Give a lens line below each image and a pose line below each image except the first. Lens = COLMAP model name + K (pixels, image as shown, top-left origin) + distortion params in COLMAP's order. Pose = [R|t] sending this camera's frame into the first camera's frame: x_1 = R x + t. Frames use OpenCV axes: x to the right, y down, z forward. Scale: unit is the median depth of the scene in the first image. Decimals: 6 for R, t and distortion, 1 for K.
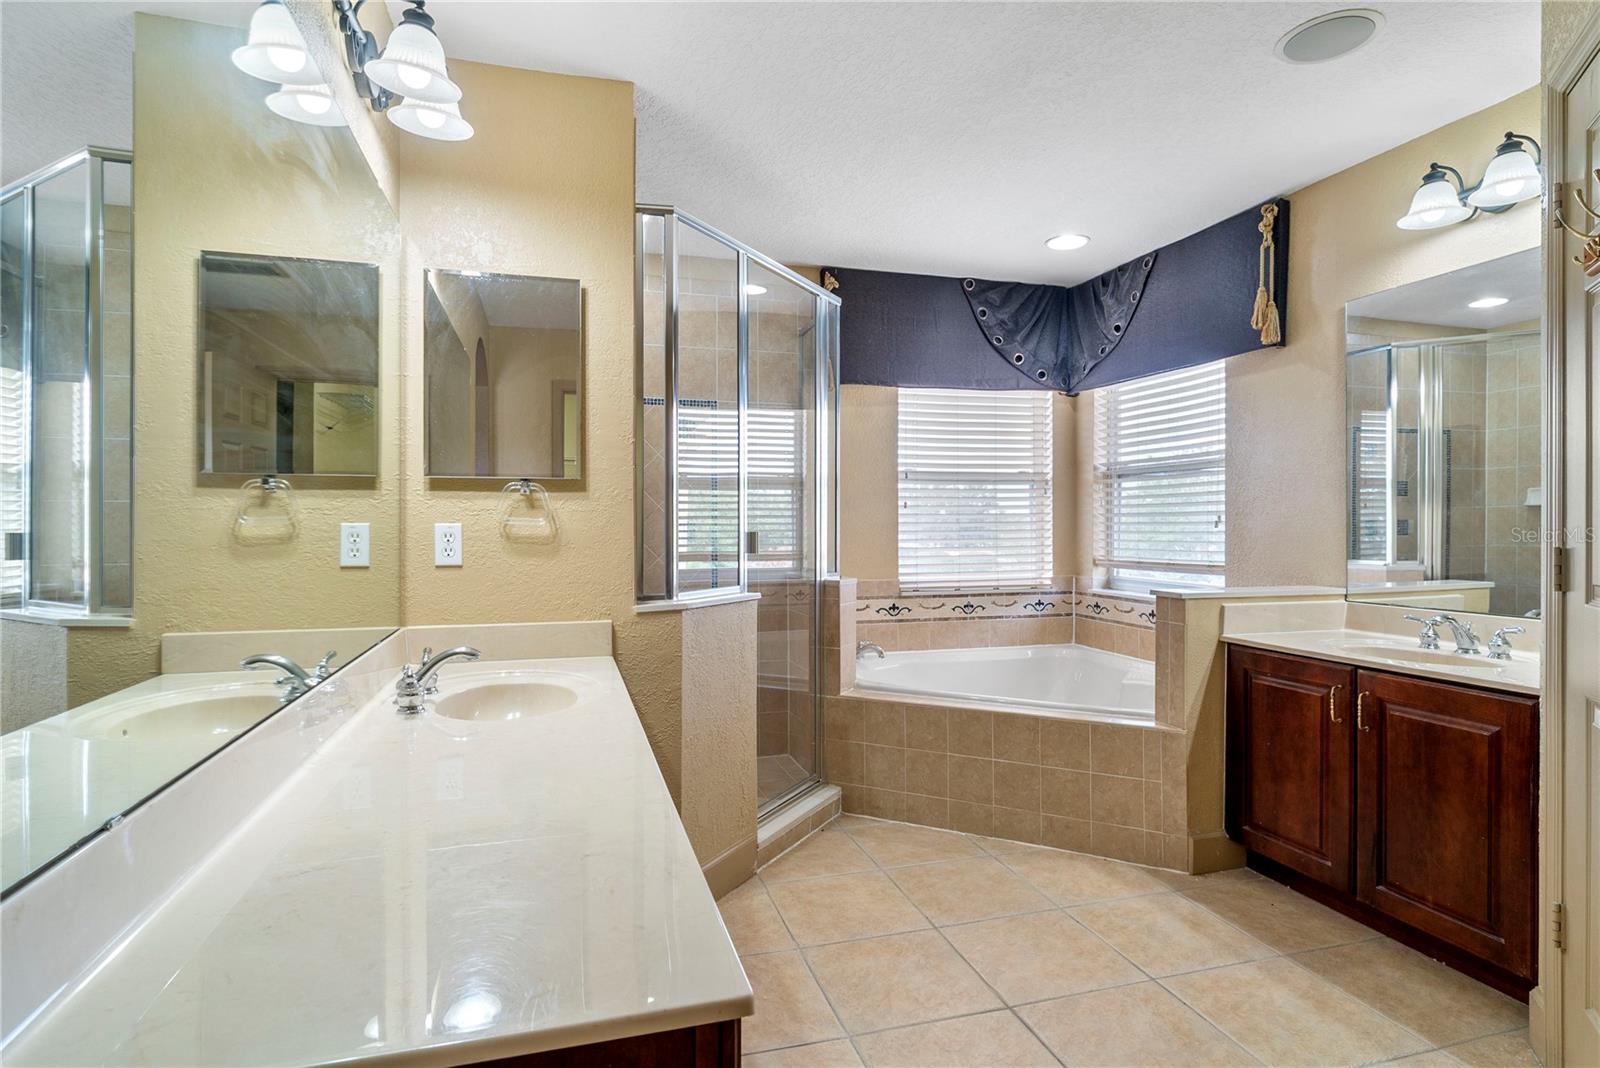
lens RADIAL K [[828.6, 0, 788.4], [0, 828.6, 524.4], [0, 0, 1]] dist [-0.002245, -0.000766]
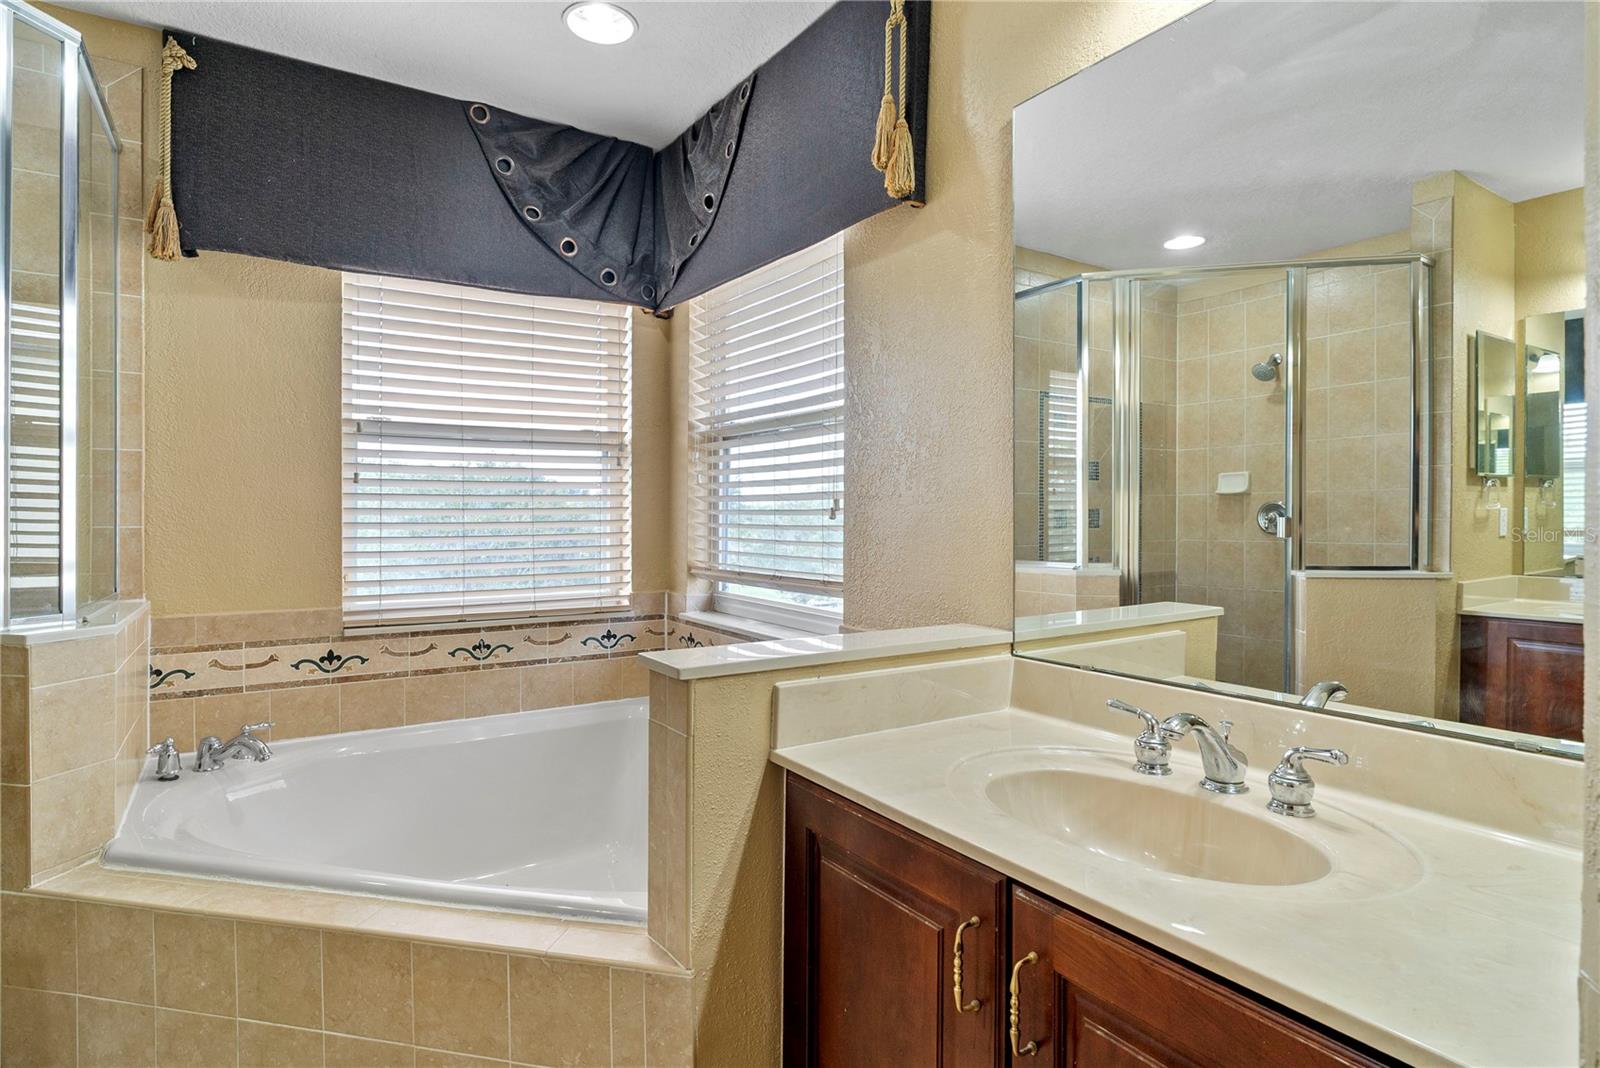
lens RADIAL K [[828.6, 0, 780.9], [0, 828.6, 506.0], [0, 0, 1]] dist [-0.002245, -0.000766]
pose [[0.960801, 0.006925, 0.277152, 0.345834], [-0.004831, 0.999954, -0.008239, -0.000683], [-0.277196, 0.006577, 0.960791, 0.476367]]
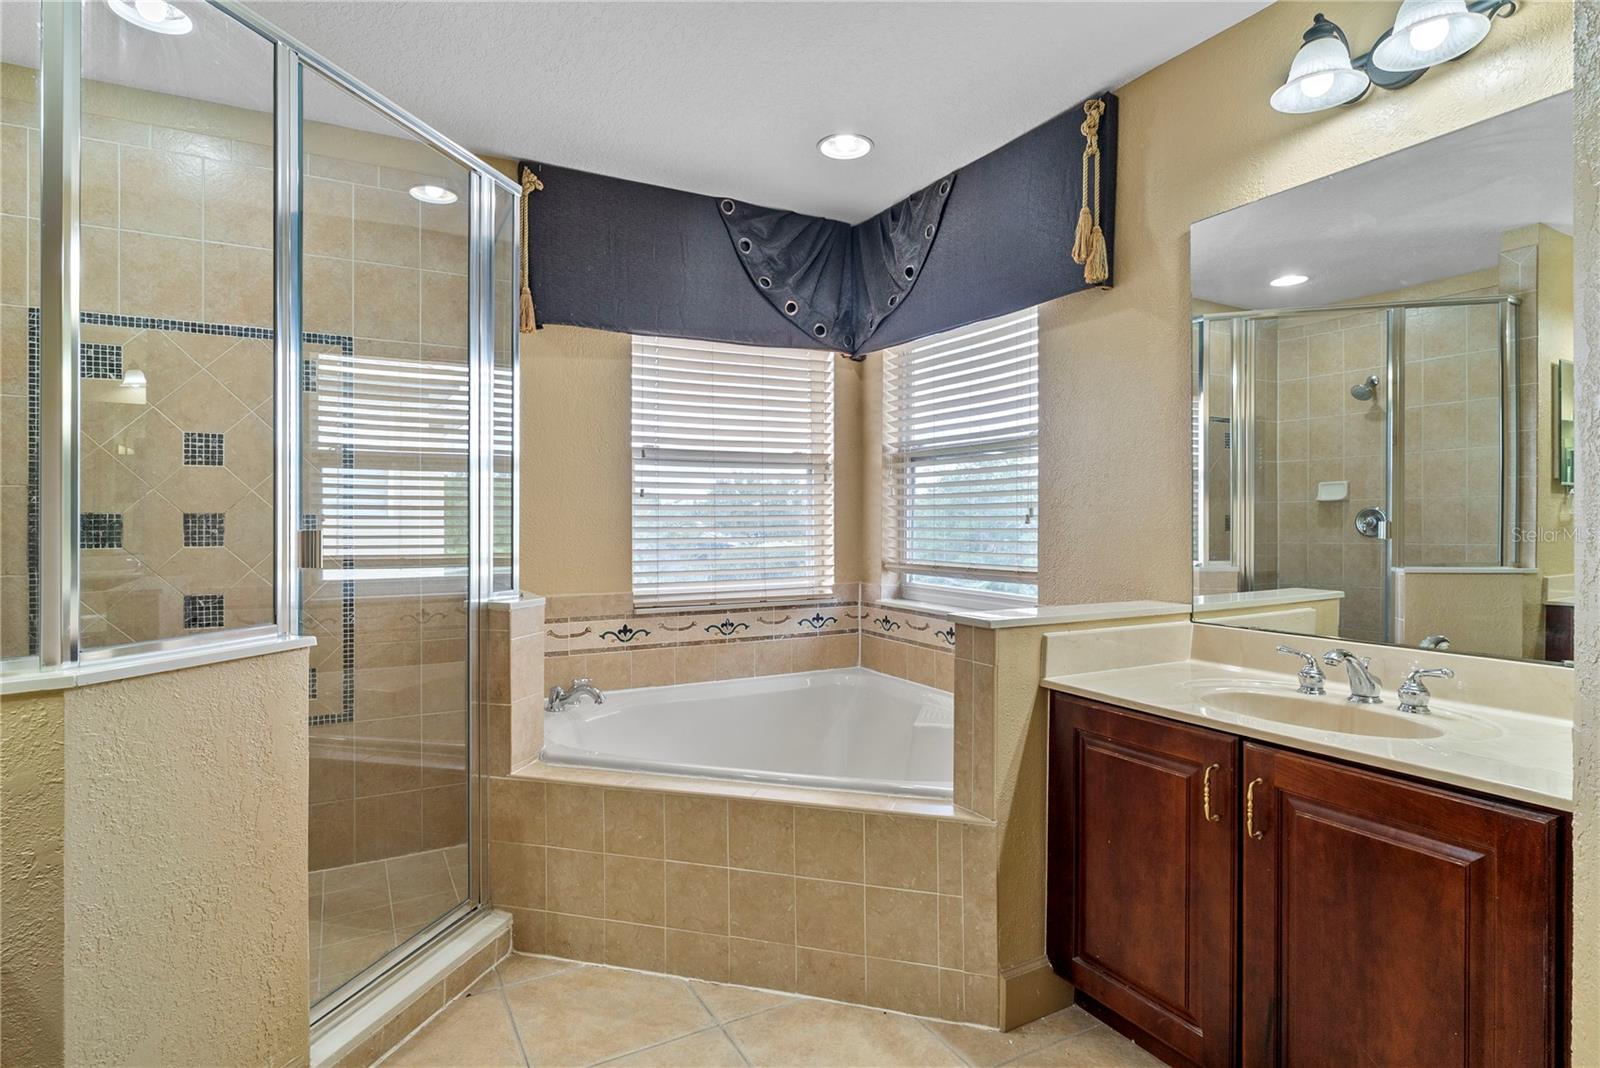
lens RADIAL K [[828.6, 0, 783.4], [0, 828.6, 508.5], [0, 0, 1]] dist [-0.002245, -0.000766]
pose [[0.977310, 0.005096, 0.211754, 0.140799], [-0.002431, 0.999915, -0.012840, 0.000262], [-0.211802, 0.012034, 0.977239, 0.316941]]
